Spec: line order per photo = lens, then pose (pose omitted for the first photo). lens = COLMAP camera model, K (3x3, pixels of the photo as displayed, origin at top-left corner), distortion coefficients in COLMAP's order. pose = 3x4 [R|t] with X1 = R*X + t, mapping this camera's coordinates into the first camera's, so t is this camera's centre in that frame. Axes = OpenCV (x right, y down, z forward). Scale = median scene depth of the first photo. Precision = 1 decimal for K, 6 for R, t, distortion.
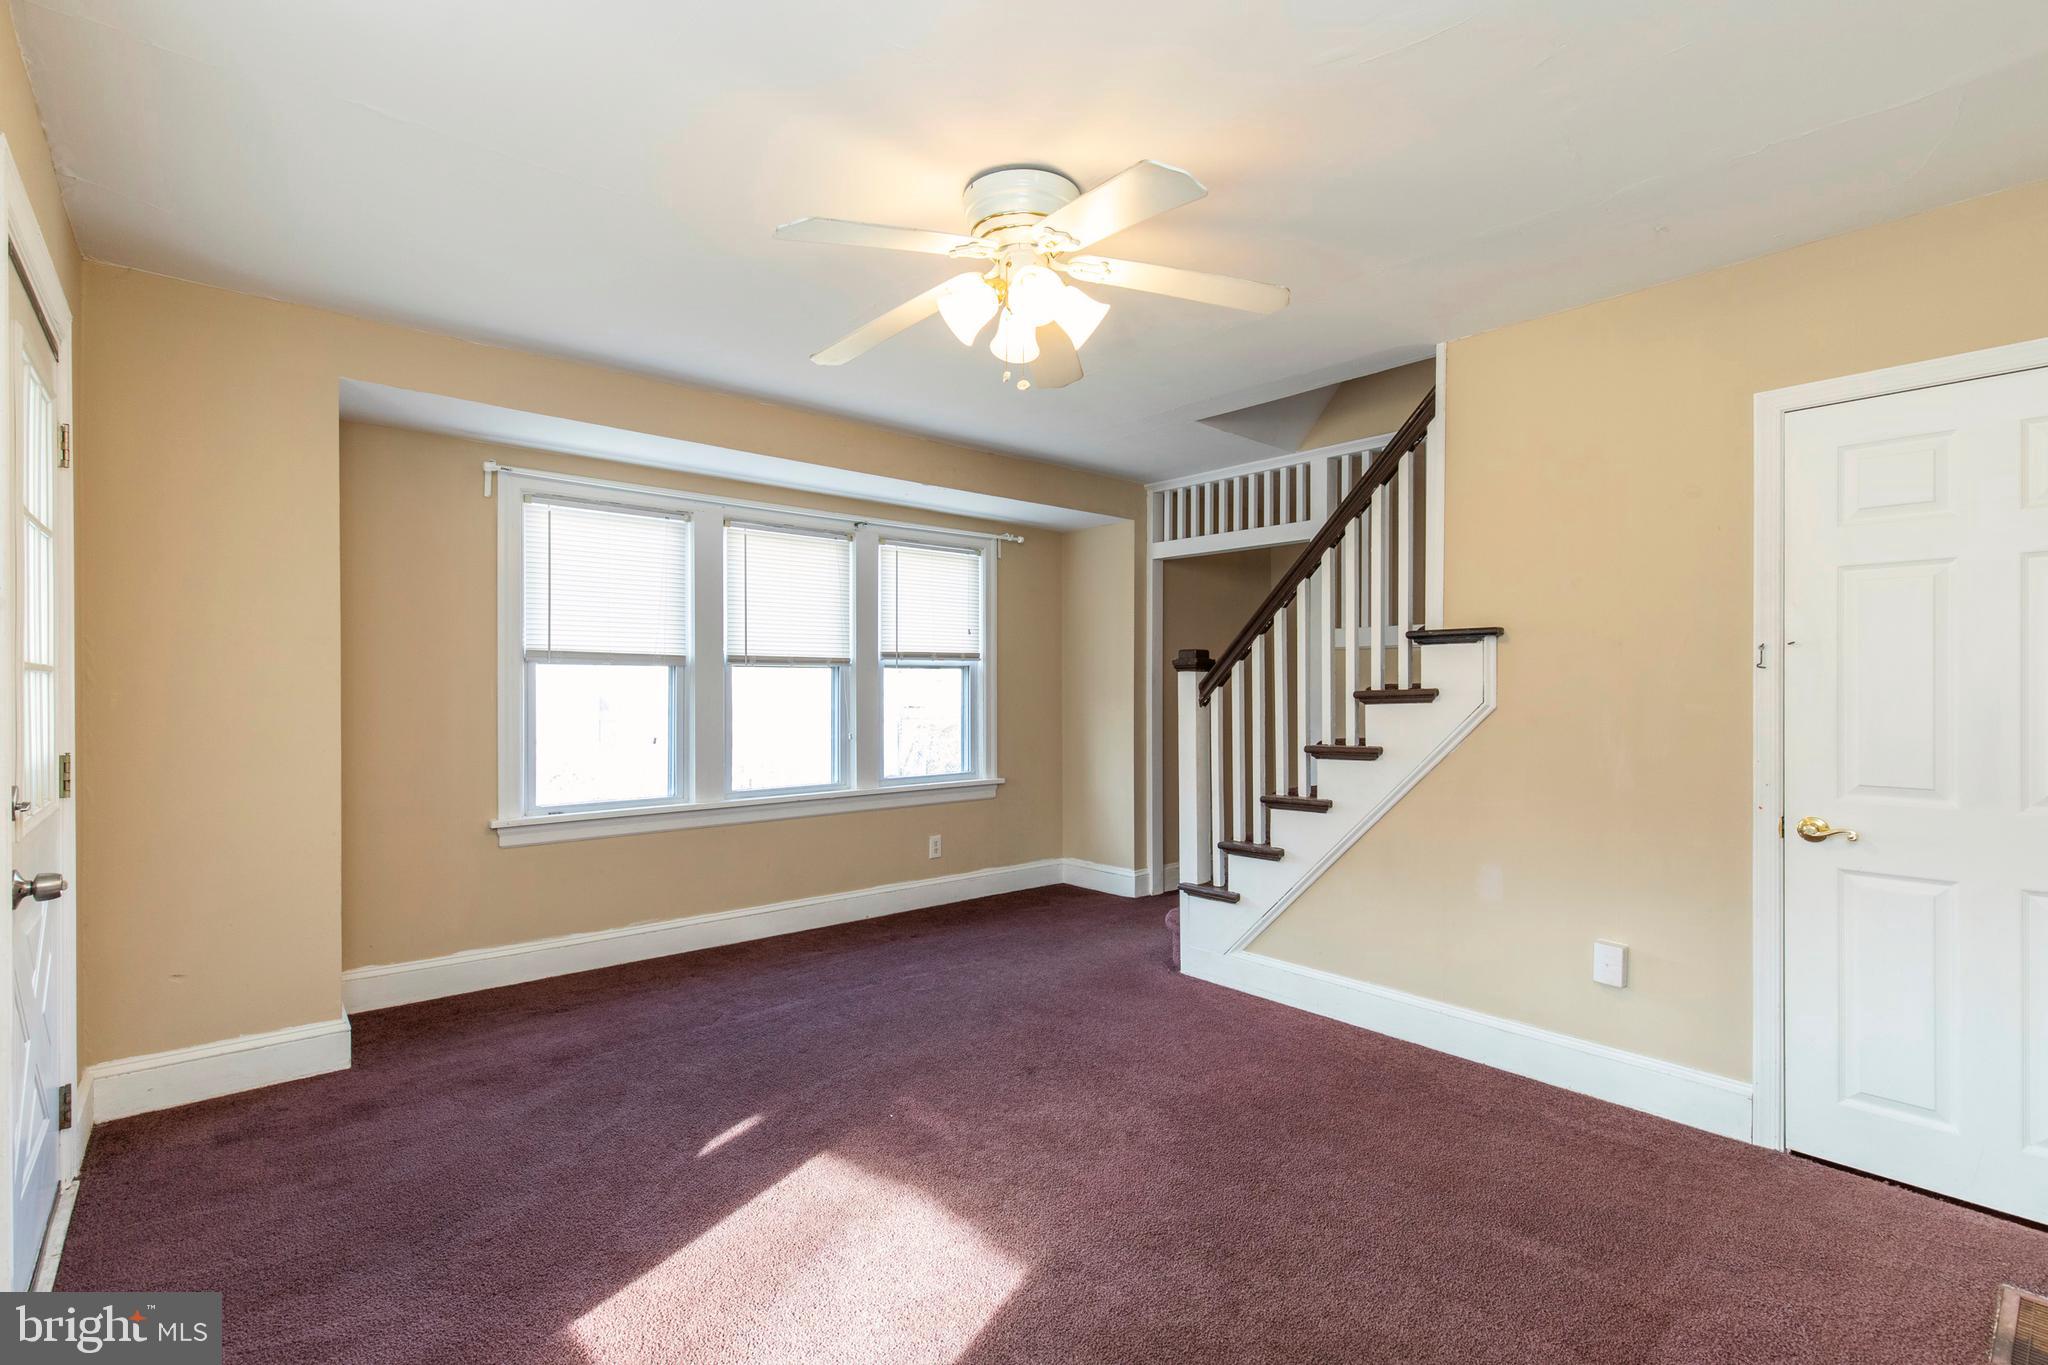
lens RADIAL K [[933.6, 0, 1023.7], [0, 933.6, 683.1], [0, 0, 1]] dist [0.017418, -0.000095]
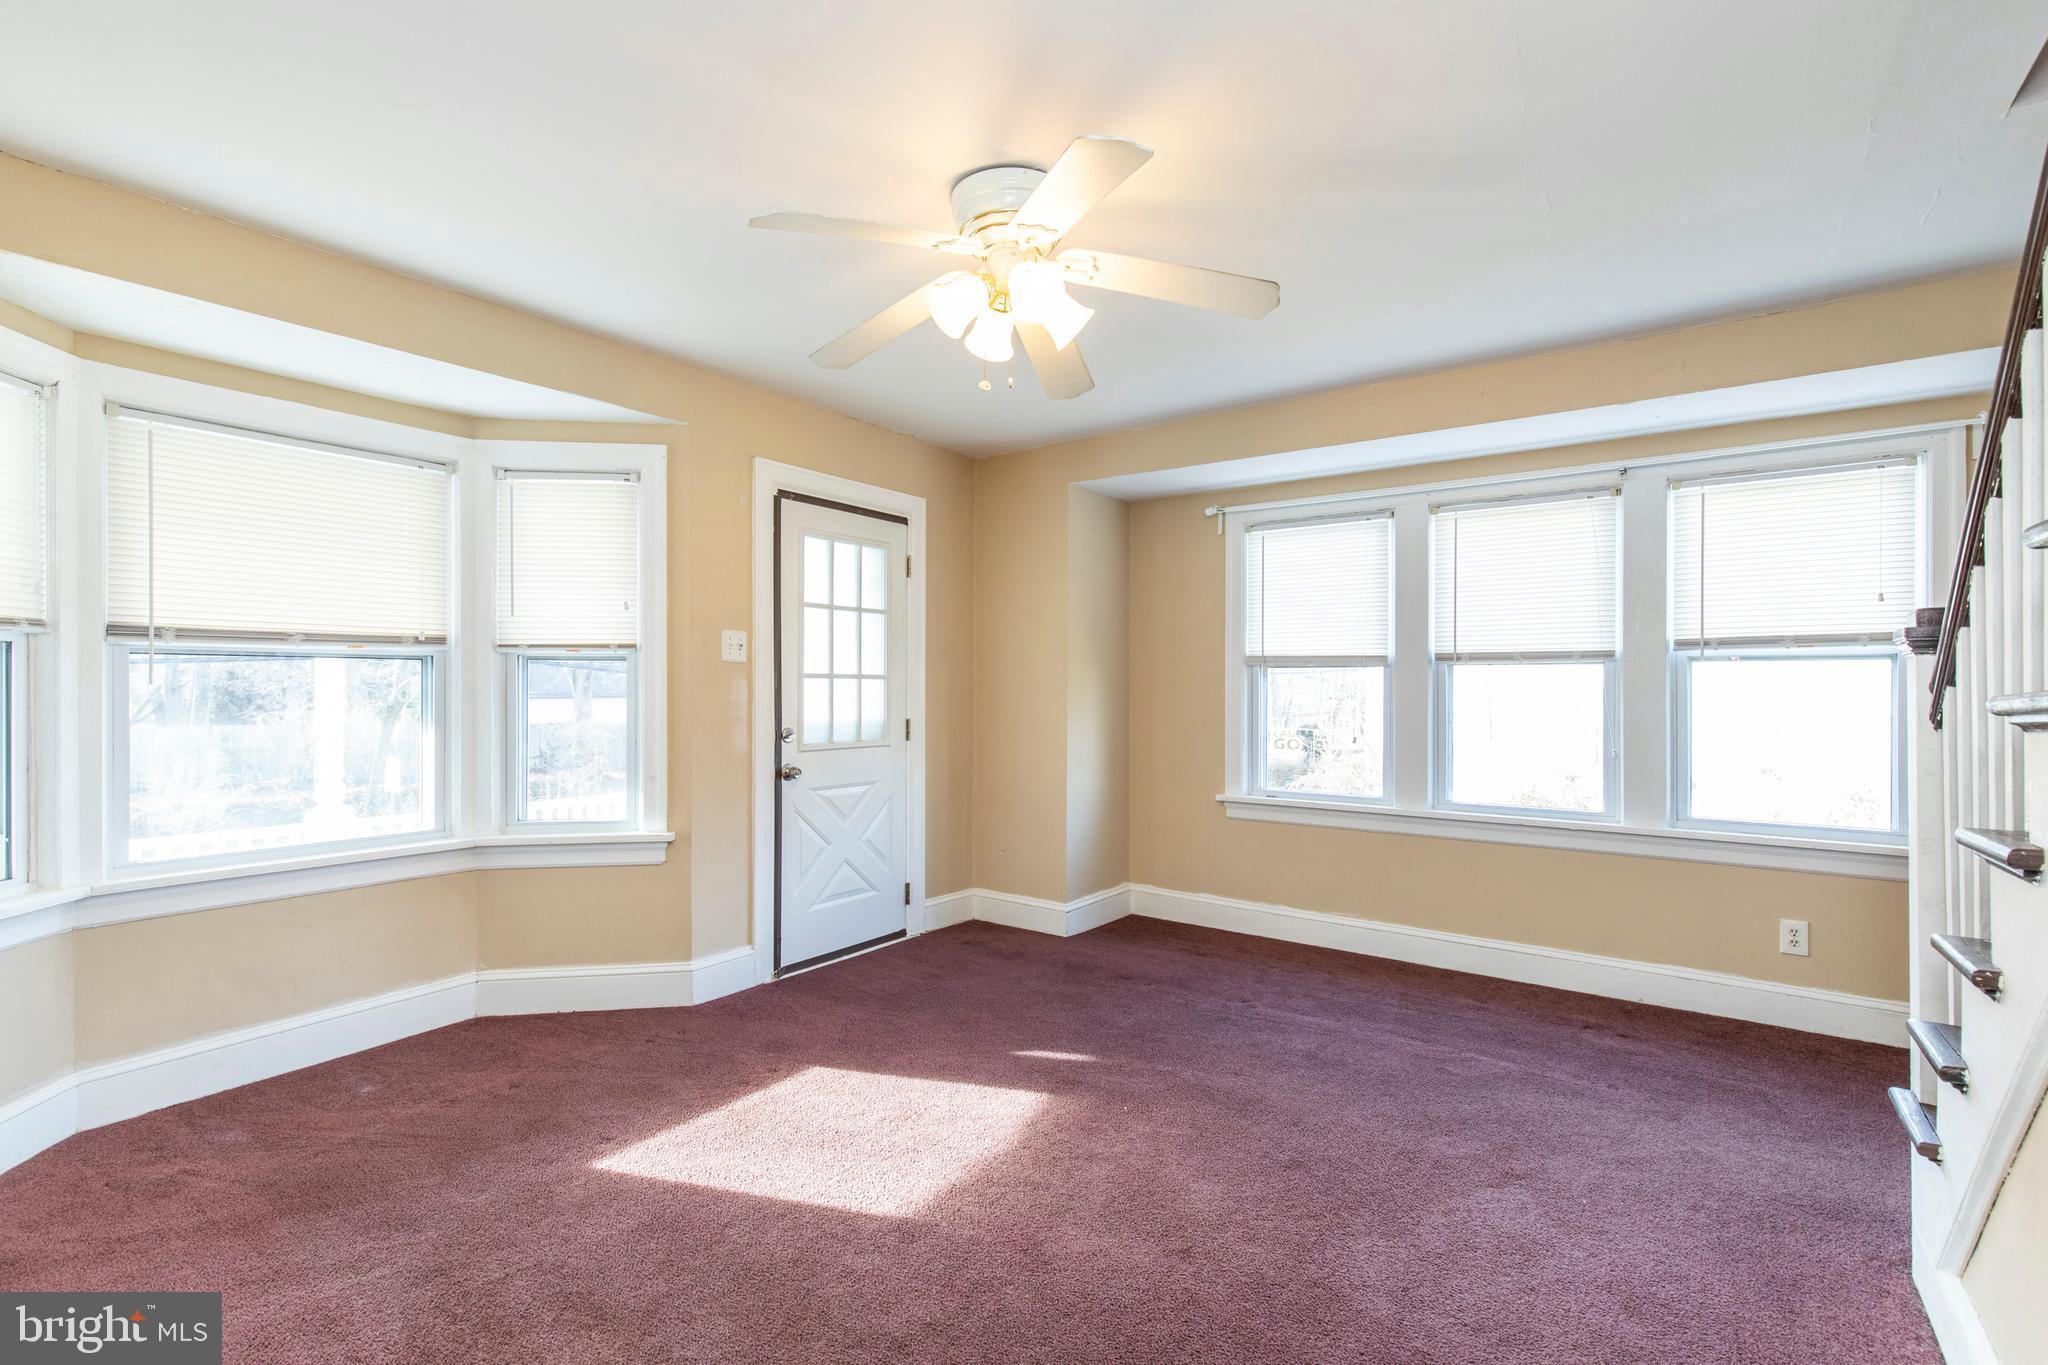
lens RADIAL K [[933.6, 0, 1018.0], [0, 933.6, 677.0], [0, 0, 1]] dist [0.017418, -0.000095]
pose [[0.227123, -0.006969, -0.973841, 0.494581], [0.002448, 0.999975, -0.006585, -0.001272], [0.973863, -0.000889, 0.227134, 0.389665]]
